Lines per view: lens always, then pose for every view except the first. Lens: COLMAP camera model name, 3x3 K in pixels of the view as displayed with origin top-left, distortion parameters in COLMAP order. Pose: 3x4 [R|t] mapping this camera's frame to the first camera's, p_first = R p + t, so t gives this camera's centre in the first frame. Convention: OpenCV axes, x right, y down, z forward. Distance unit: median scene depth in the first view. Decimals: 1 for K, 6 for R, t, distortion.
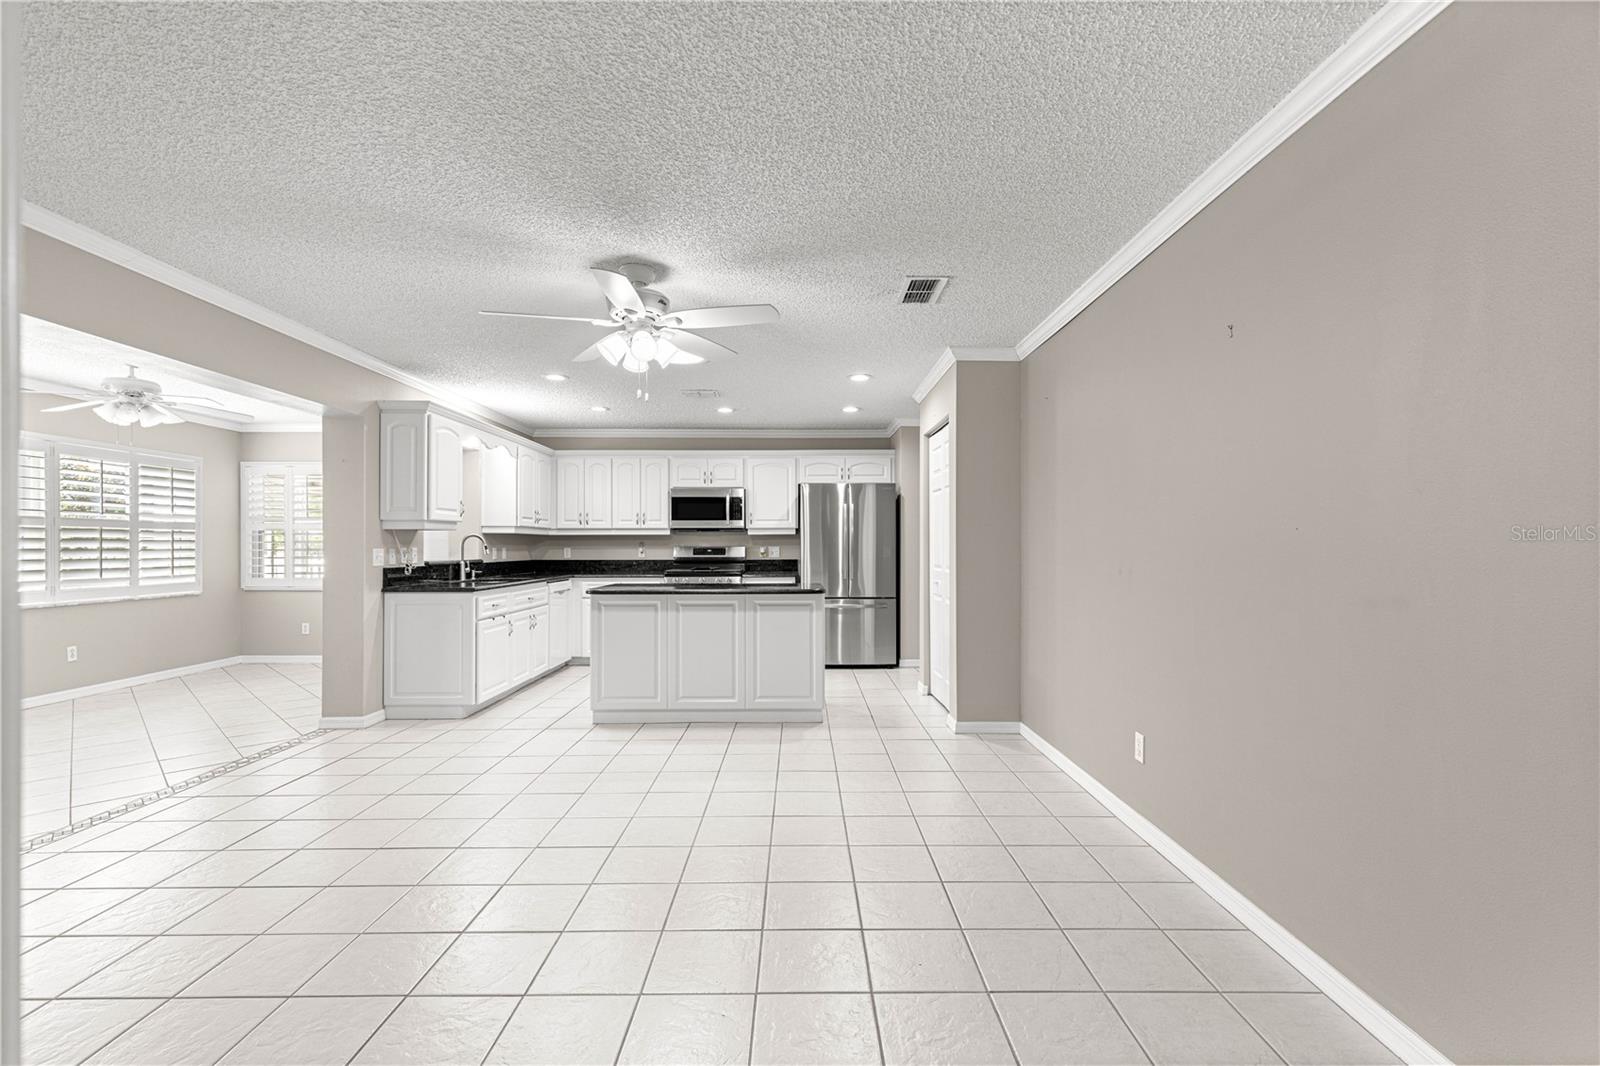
lens RADIAL K [[729.7, 0, 795.6], [0, 729.7, 532.6], [0, 0, 1]] dist [0.012556, -0.002053]
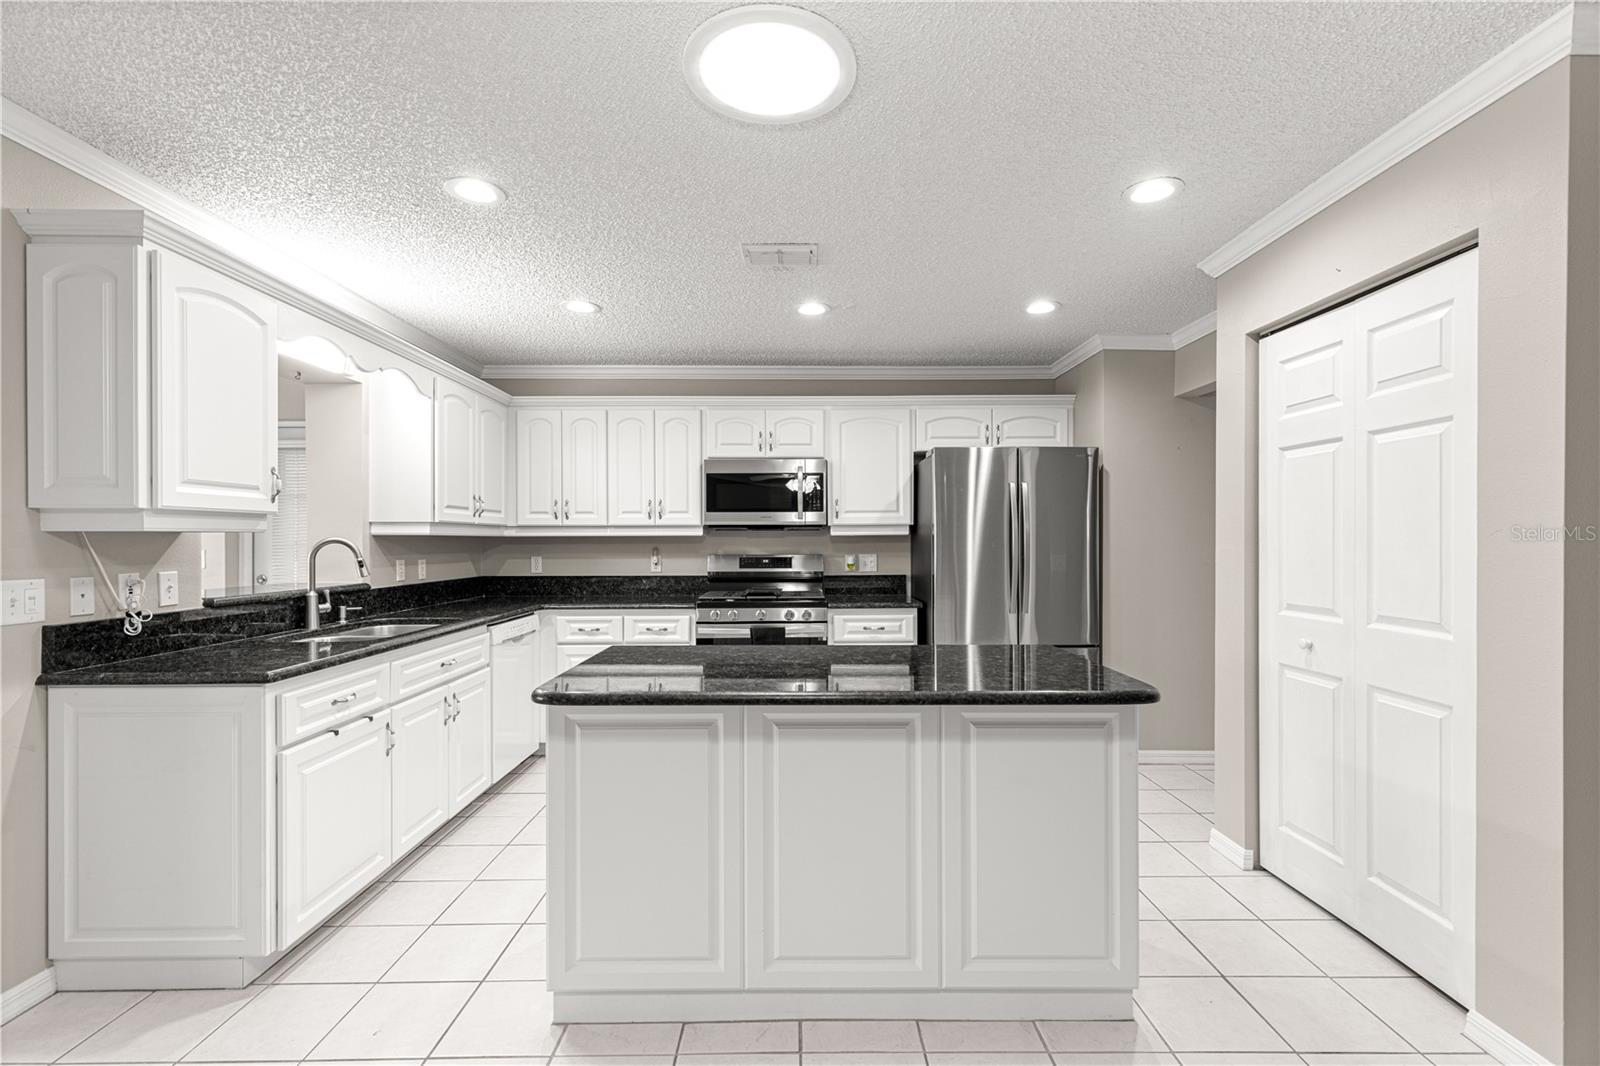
lens RADIAL K [[729.7, 0, 793.9], [0, 729.7, 537.8], [0, 0, 1]] dist [0.012556, -0.002053]
pose [[0.999996, -0.000765, -0.002765, -0.108033], [0.000807, 0.999884, 0.015204, -0.005282], [0.002753, -0.015206, 0.999881, 0.447896]]
